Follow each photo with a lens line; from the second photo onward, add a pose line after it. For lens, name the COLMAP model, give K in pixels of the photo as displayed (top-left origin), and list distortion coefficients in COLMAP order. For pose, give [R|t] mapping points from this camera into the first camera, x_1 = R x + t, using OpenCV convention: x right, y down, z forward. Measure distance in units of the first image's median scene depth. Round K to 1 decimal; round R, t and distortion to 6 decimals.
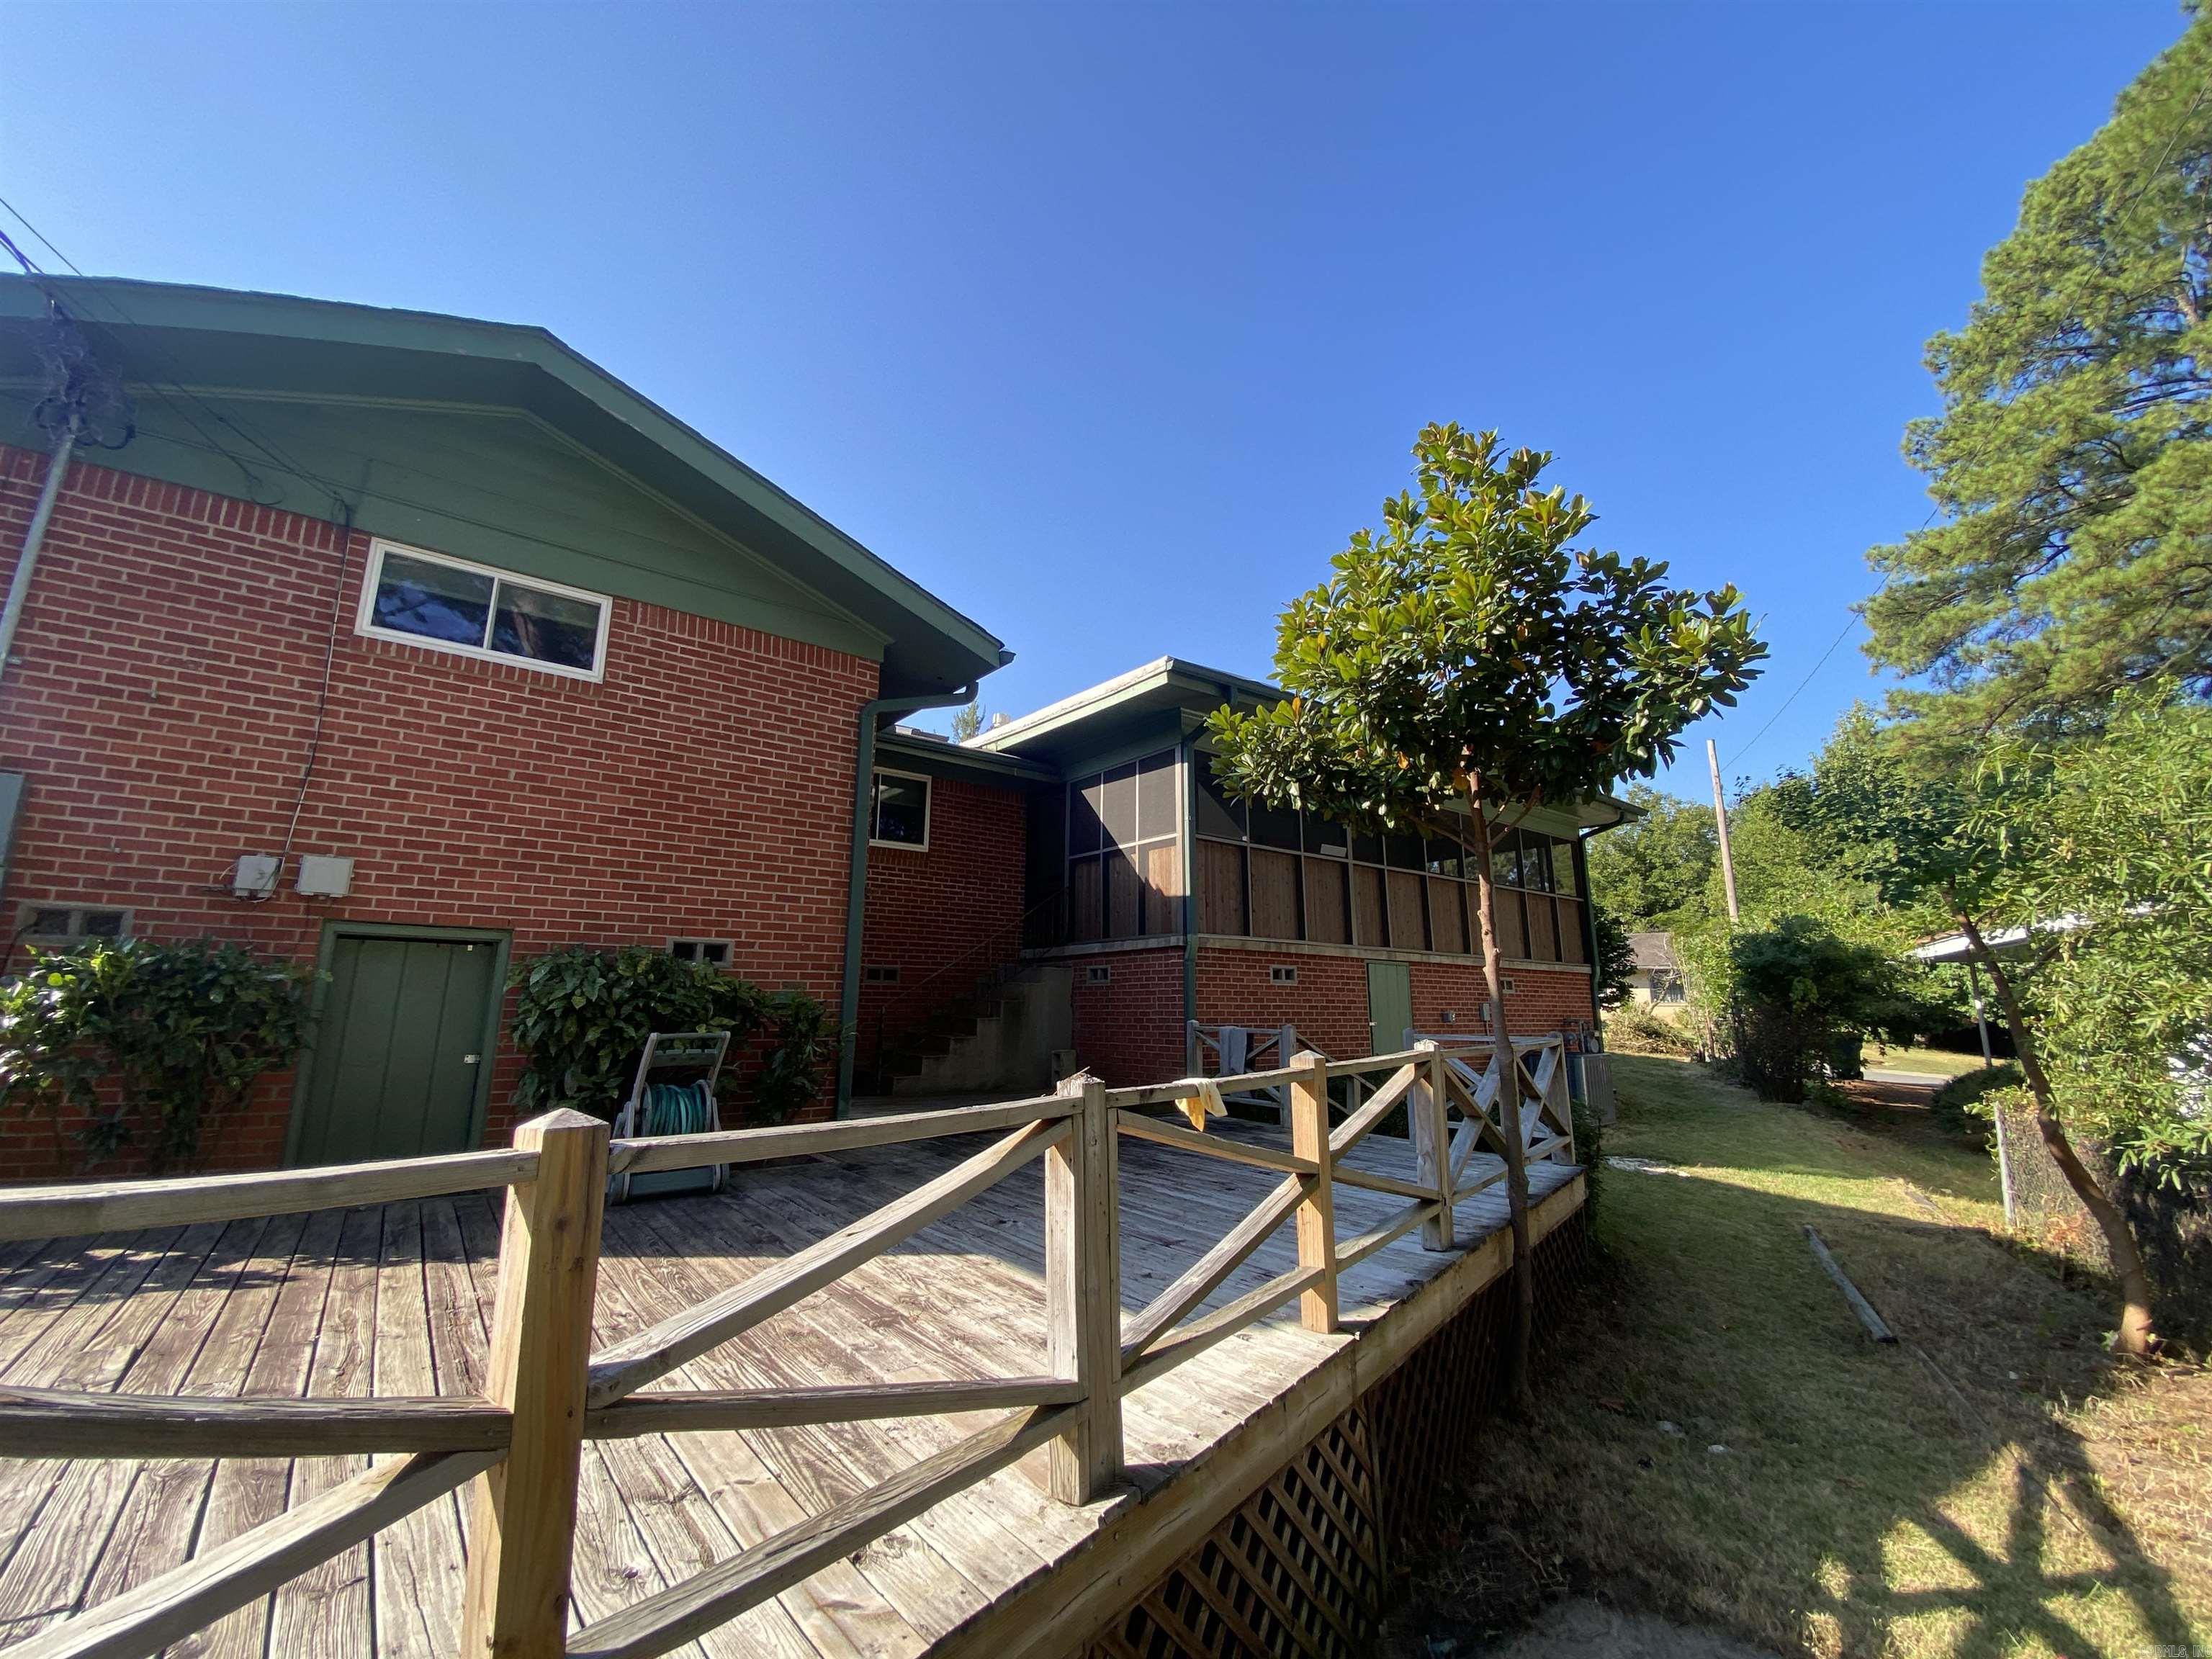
lens RADIAL K [[891.5, 0, 1106.8], [0, 891.5, 818.3], [0, 0, 1]] dist [0.035276, -0.026725]
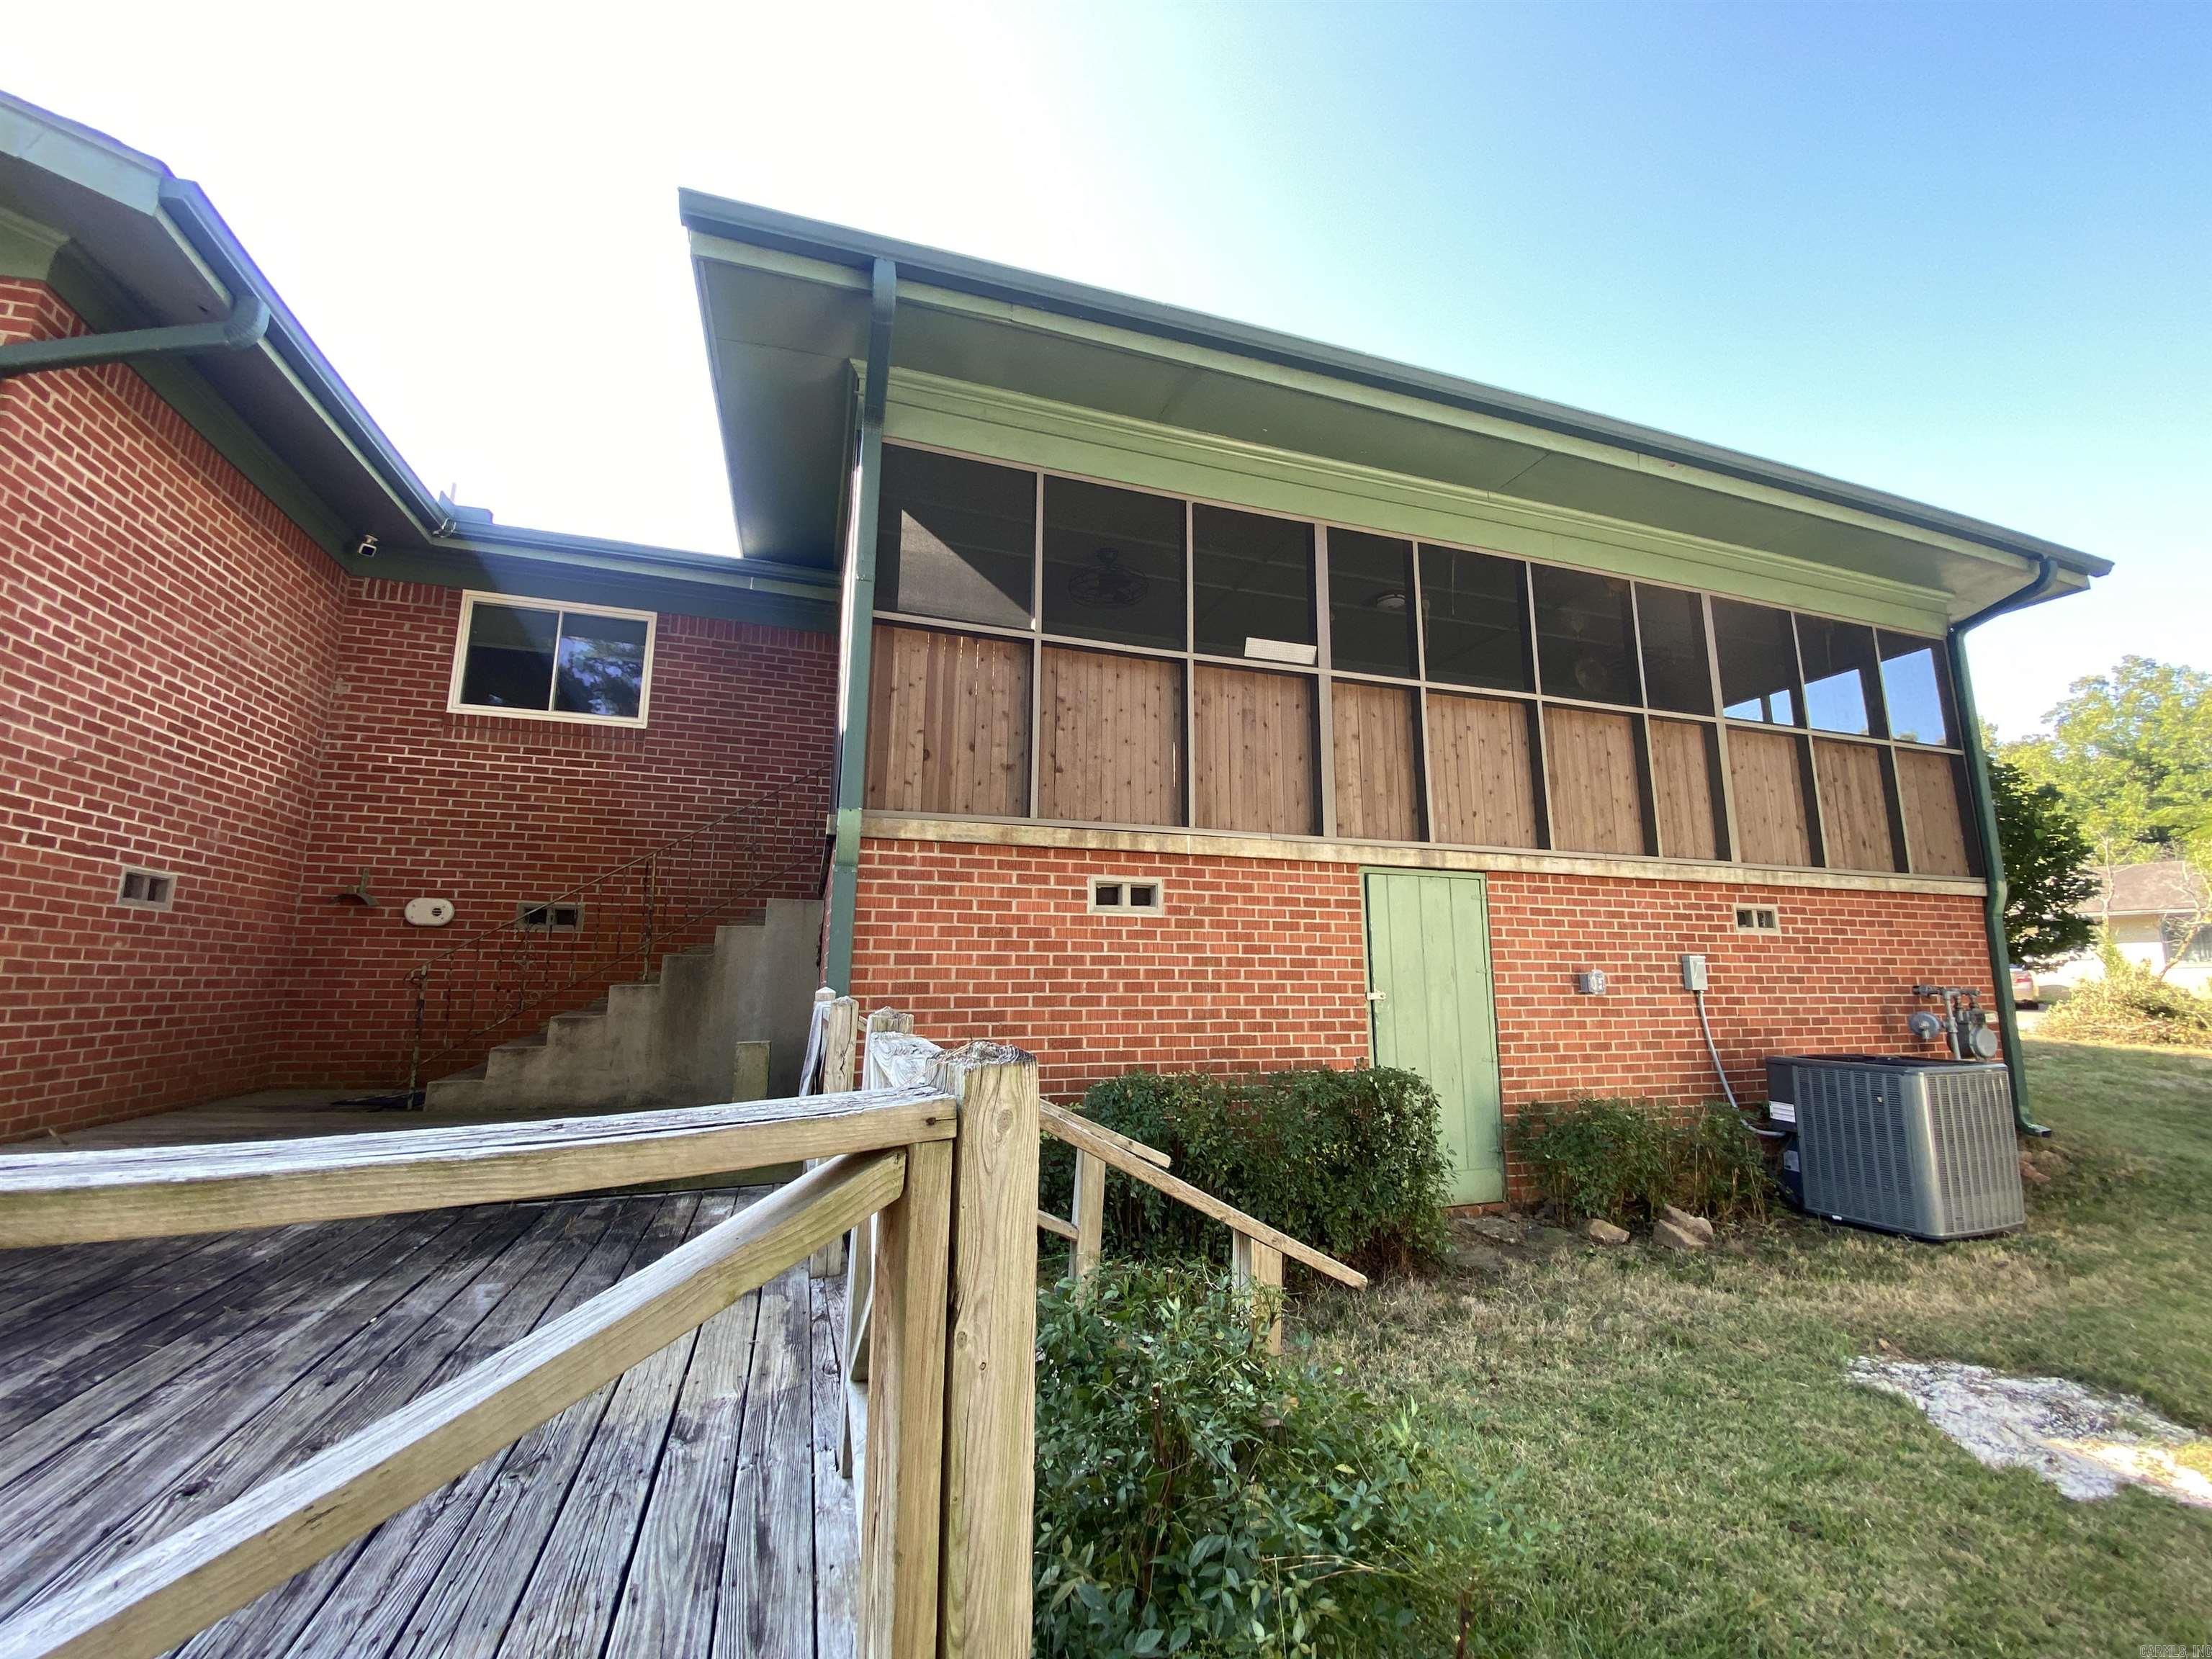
lens RADIAL K [[891.5, 0, 1106.8], [0, 891.5, 818.3], [0, 0, 1]] dist [0.035276, -0.026725]
pose [[0.944051, -0.059734, -0.324345, 0.311608], [0.069590, 0.997397, 0.018862, 0.110804], [0.322374, -0.040378, 0.945751, 0.480387]]
